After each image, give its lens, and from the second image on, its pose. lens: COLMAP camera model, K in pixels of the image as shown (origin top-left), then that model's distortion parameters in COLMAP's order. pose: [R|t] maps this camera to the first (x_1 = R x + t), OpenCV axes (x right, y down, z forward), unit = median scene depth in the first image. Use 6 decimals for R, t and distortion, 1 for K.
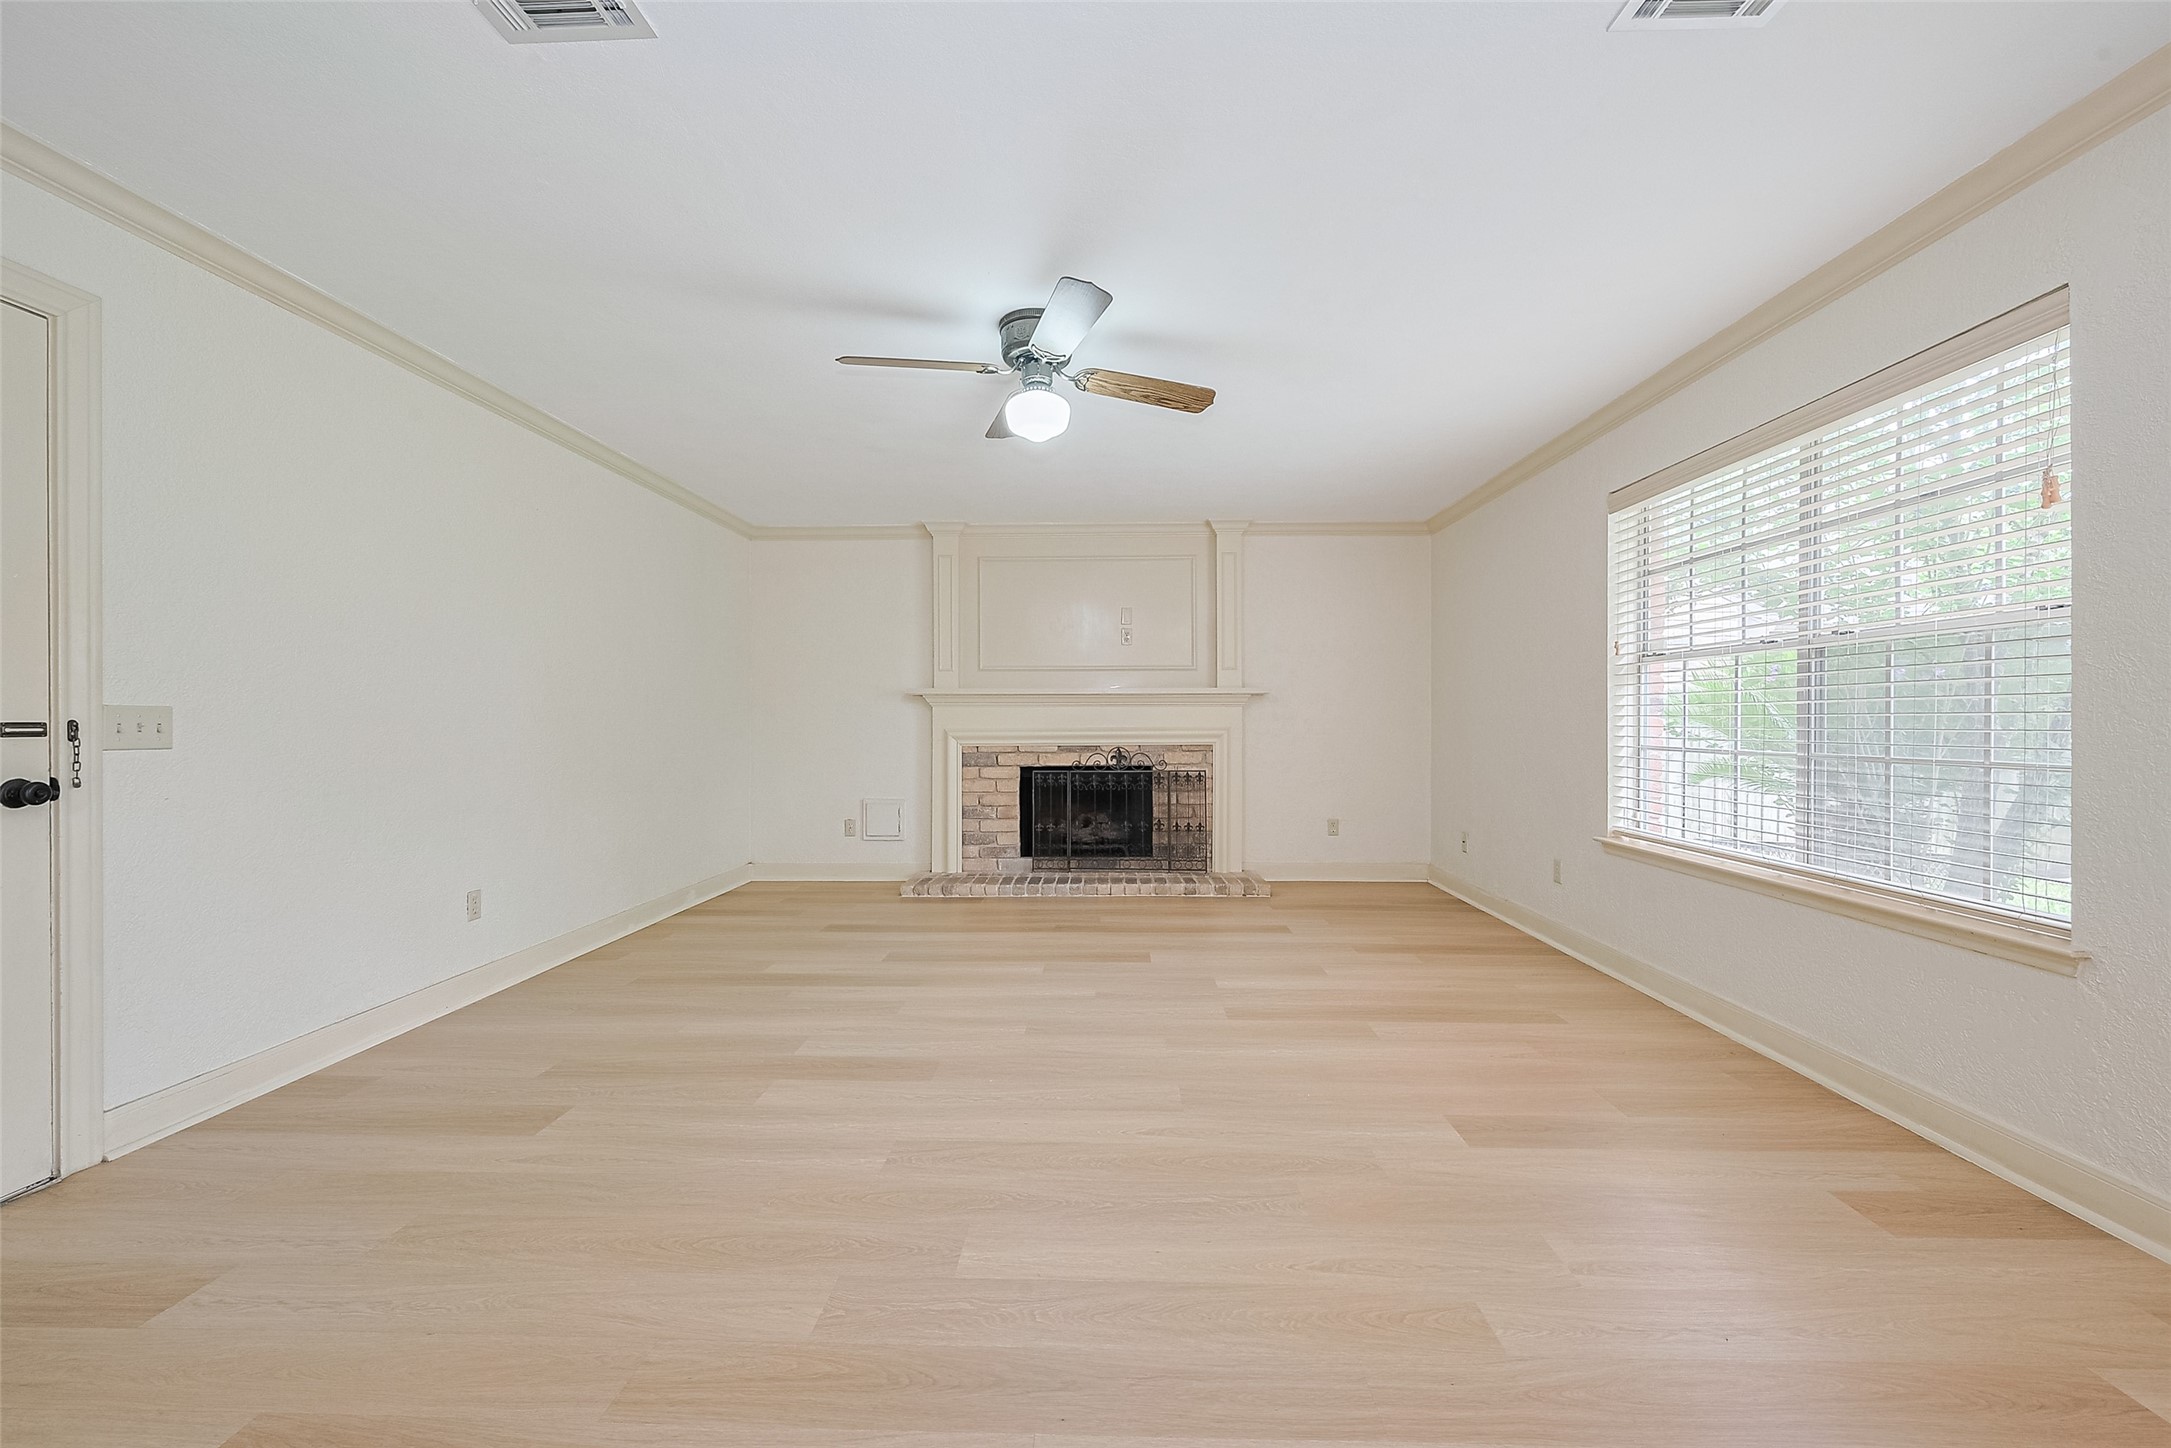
lens RADIAL K [[872.7, 0, 1085.5], [0, 872.7, 724.0], [0, 0, 1]] dist [-0.000139, -0.000105]
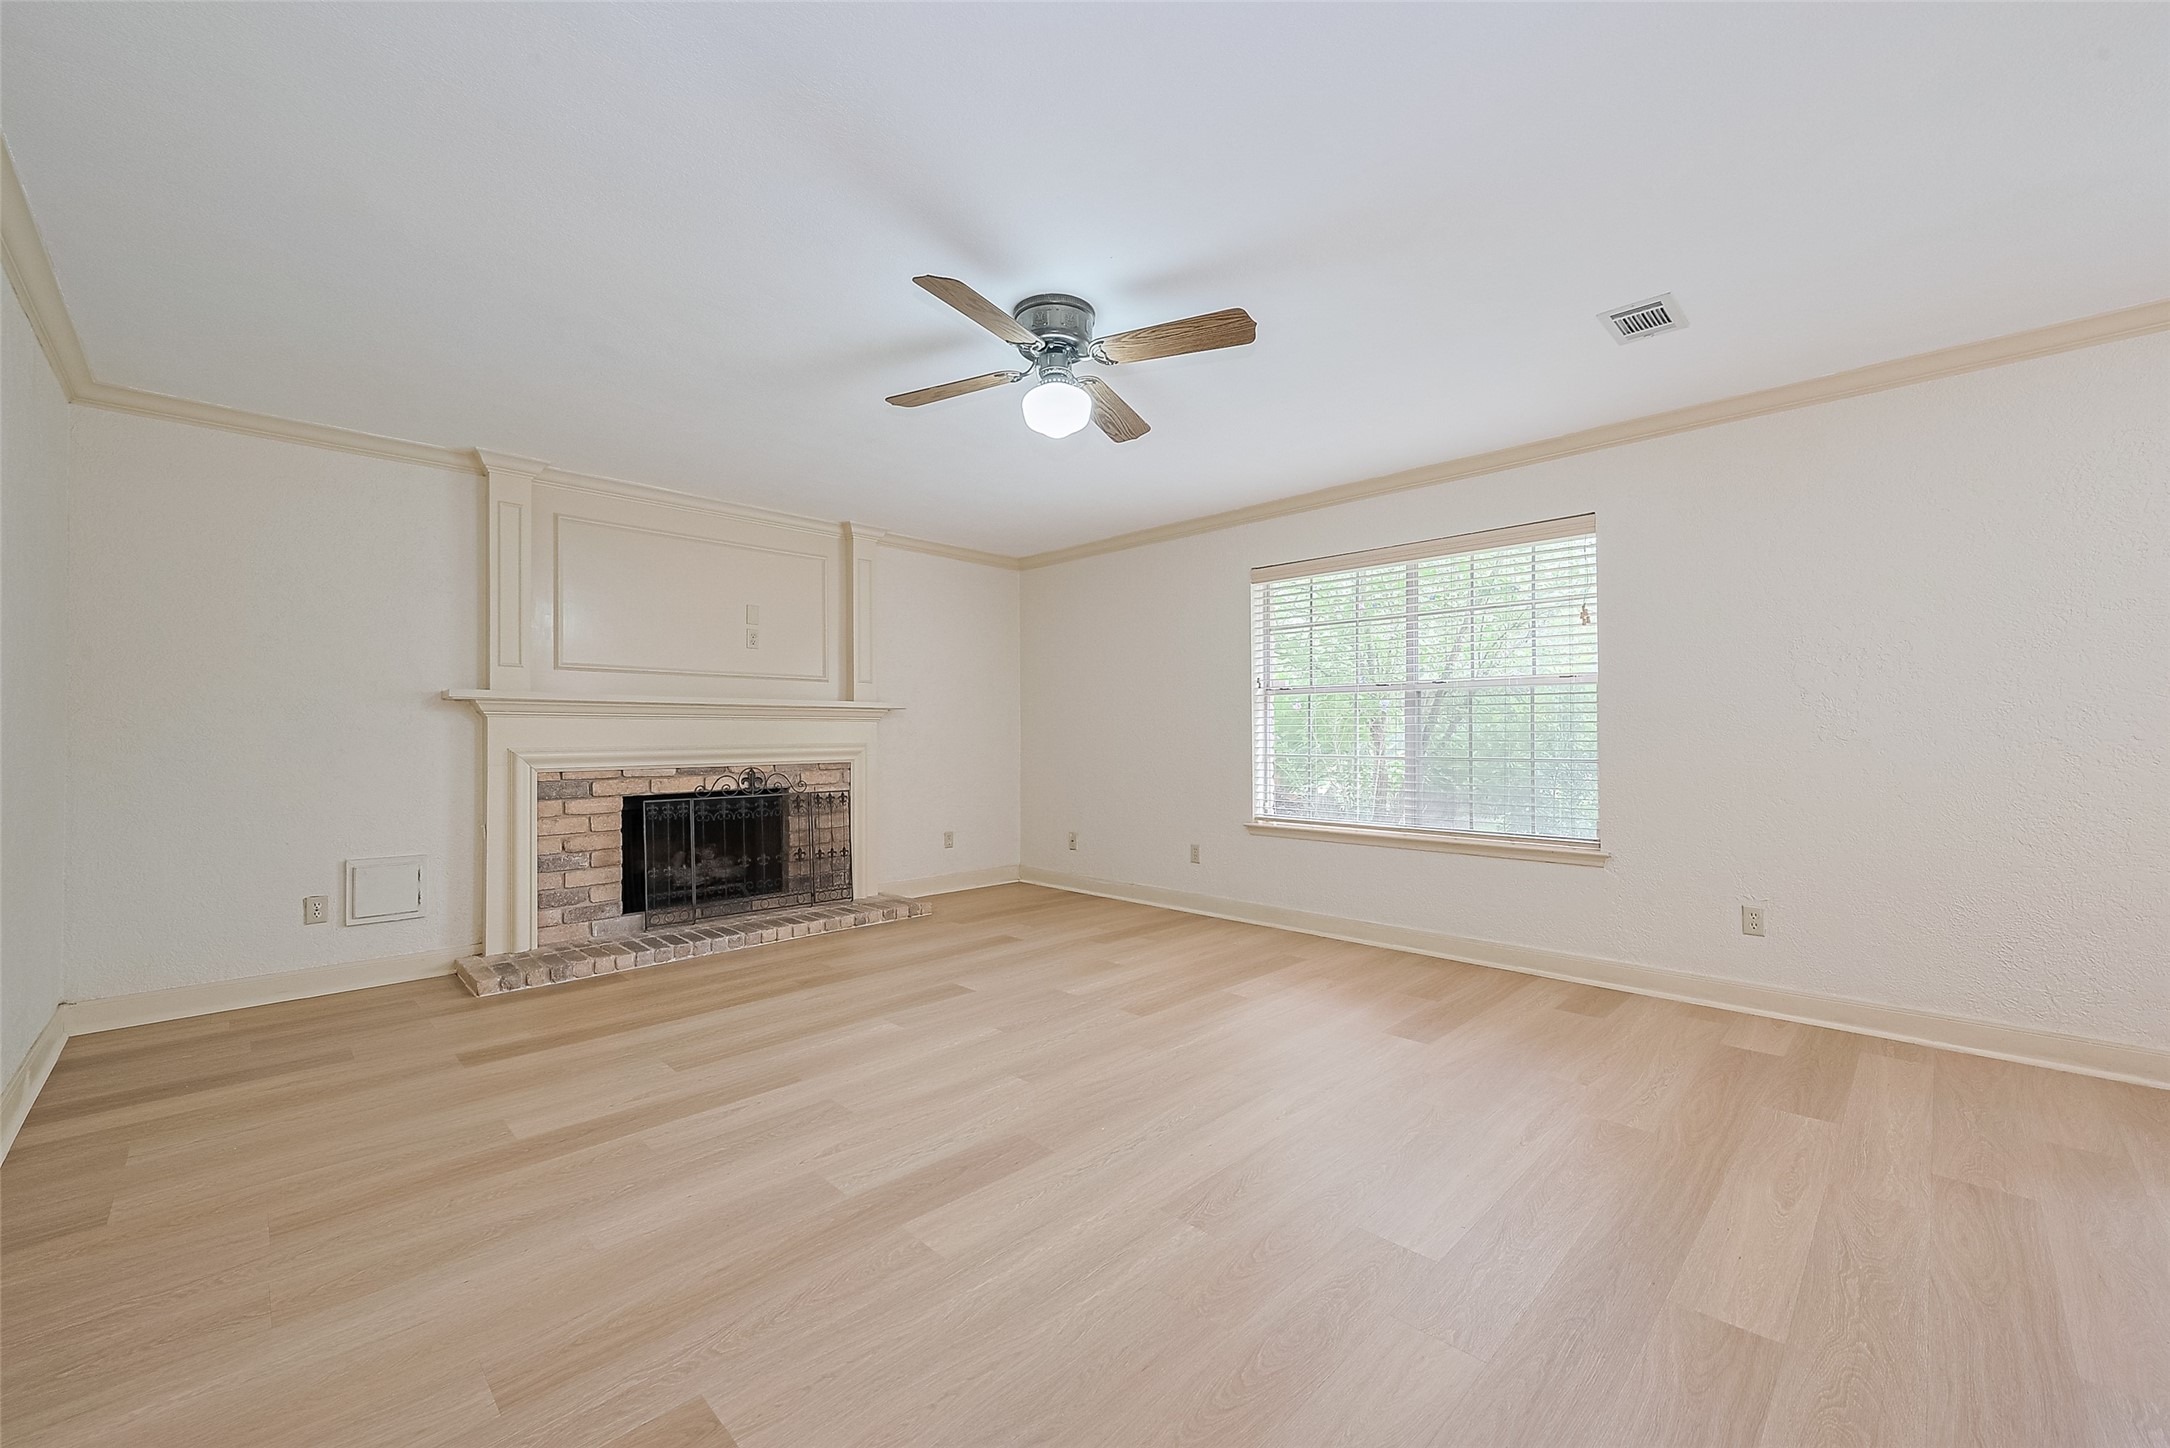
lens RADIAL K [[868.1, 0, 1108.2], [0, 868.1, 725.2], [0, 0, 1]] dist [0.002021, 0.000189]
pose [[0.672641, 0.008995, 0.739915, -0.356424], [0.003735, 0.999872, -0.015550, -0.000534], [-0.739960, 0.013223, 0.672521, 0.171095]]
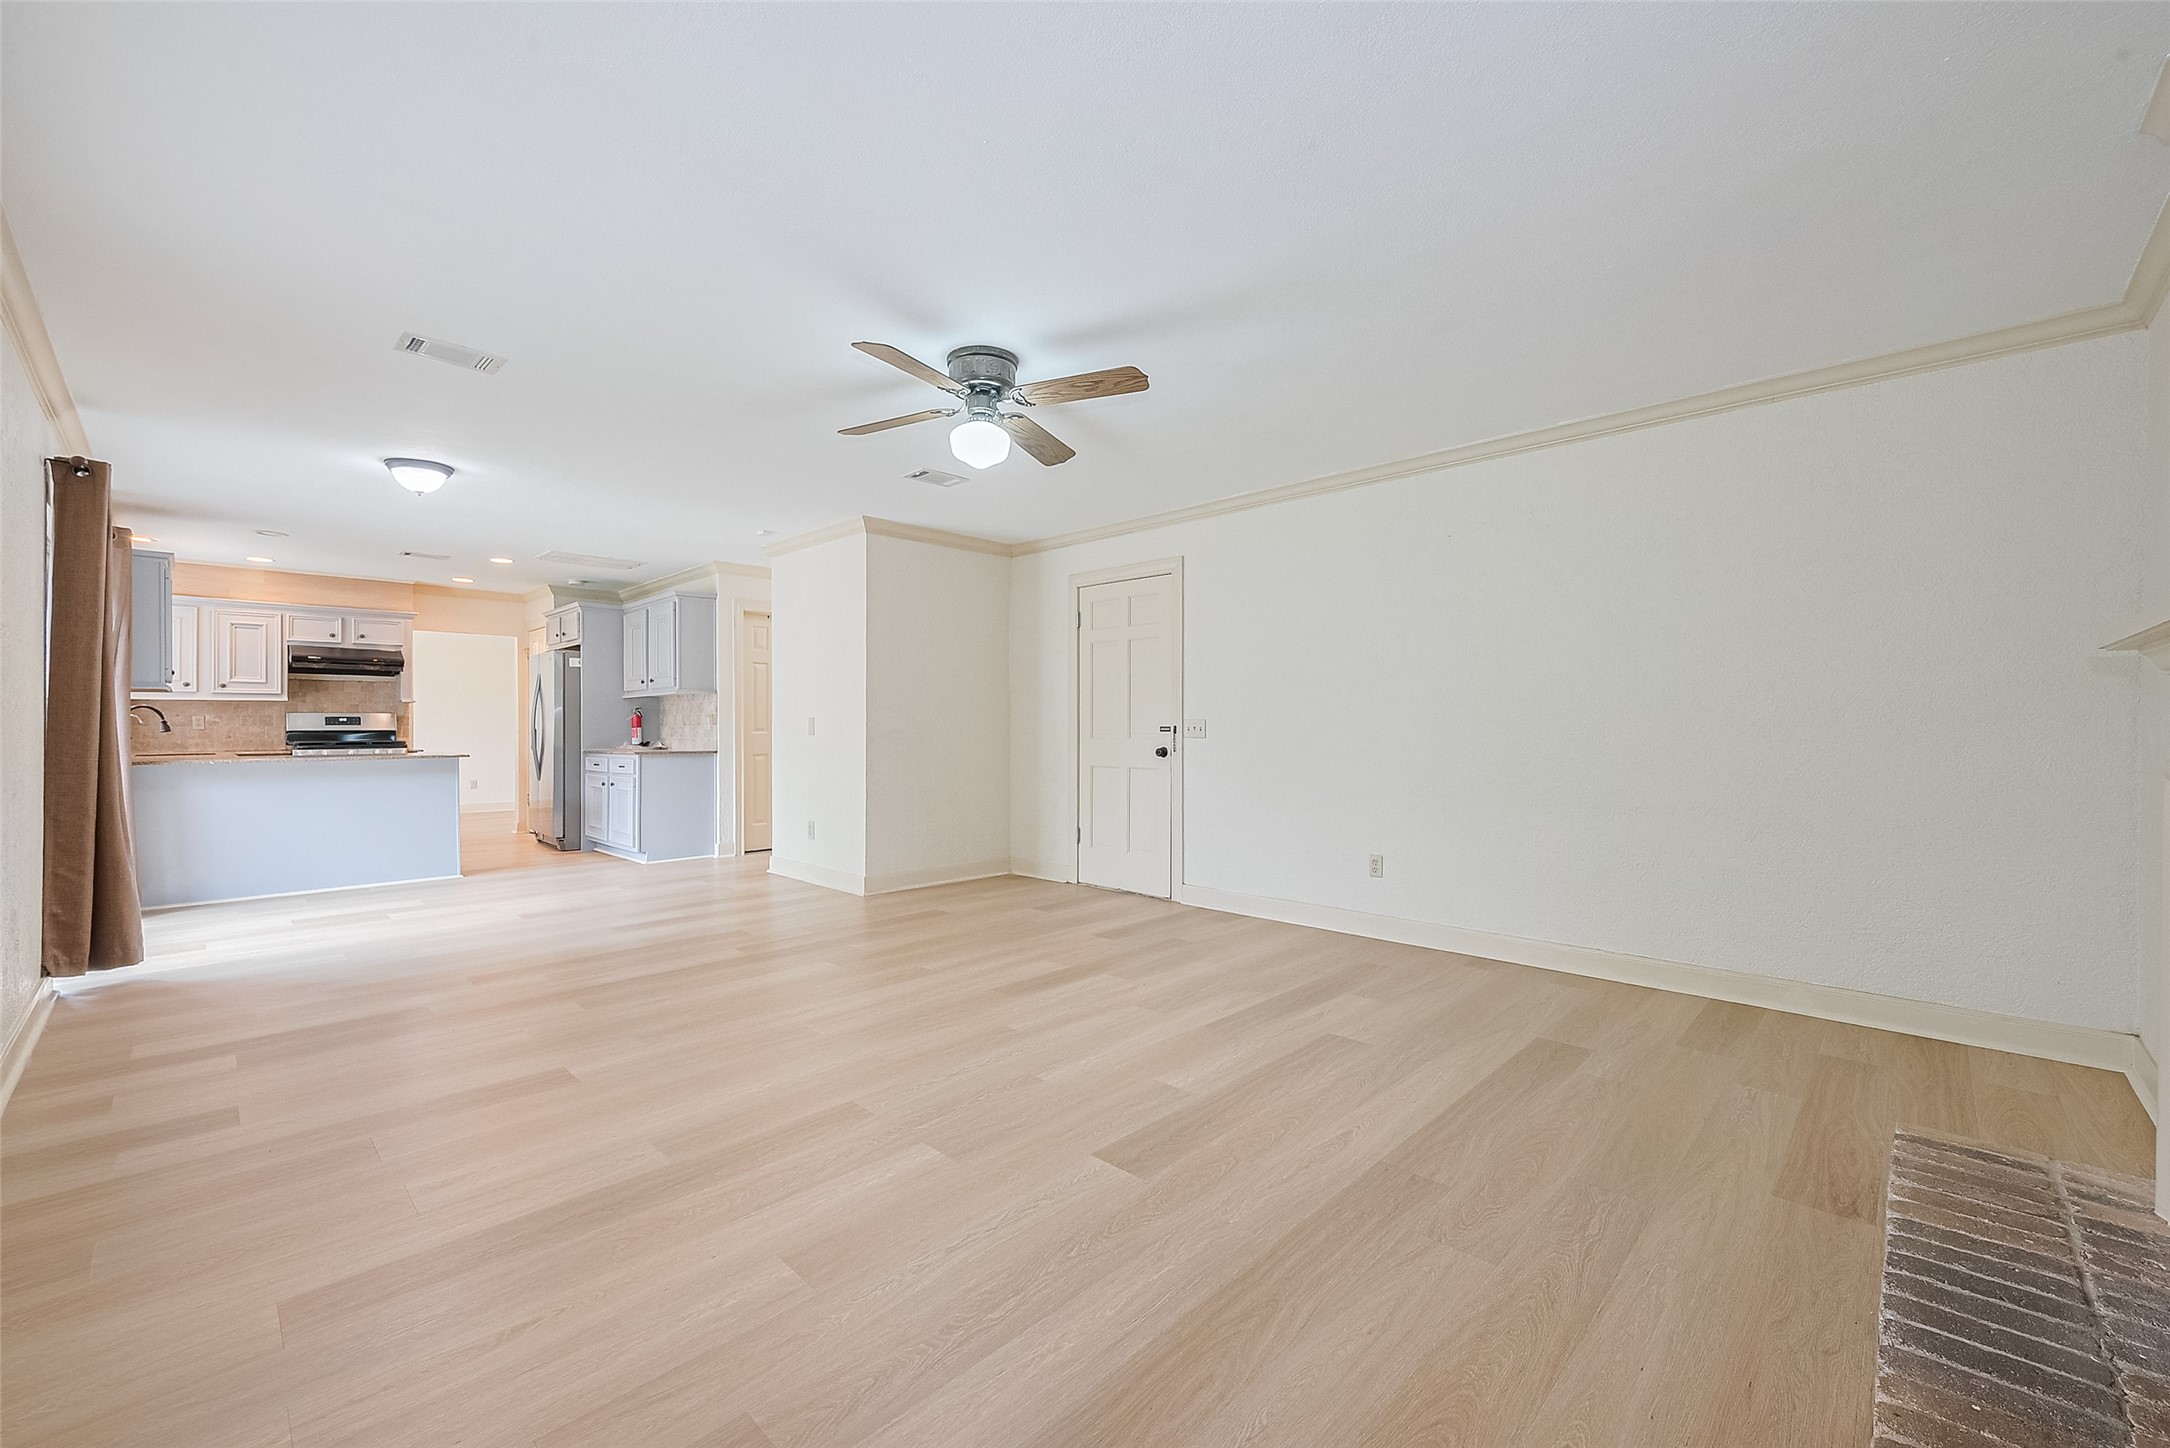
lens RADIAL K [[872.3, 0, 1085.0], [0, 872.3, 724.0], [0, 0, 1]] dist [-0.000139, -0.000105]
pose [[-0.678424, 0.000119, -0.734671, 0.329148], [-0.000550, 1.000000, 0.000669, -0.003224], [0.734670, 0.000858, -0.678424, 0.925431]]
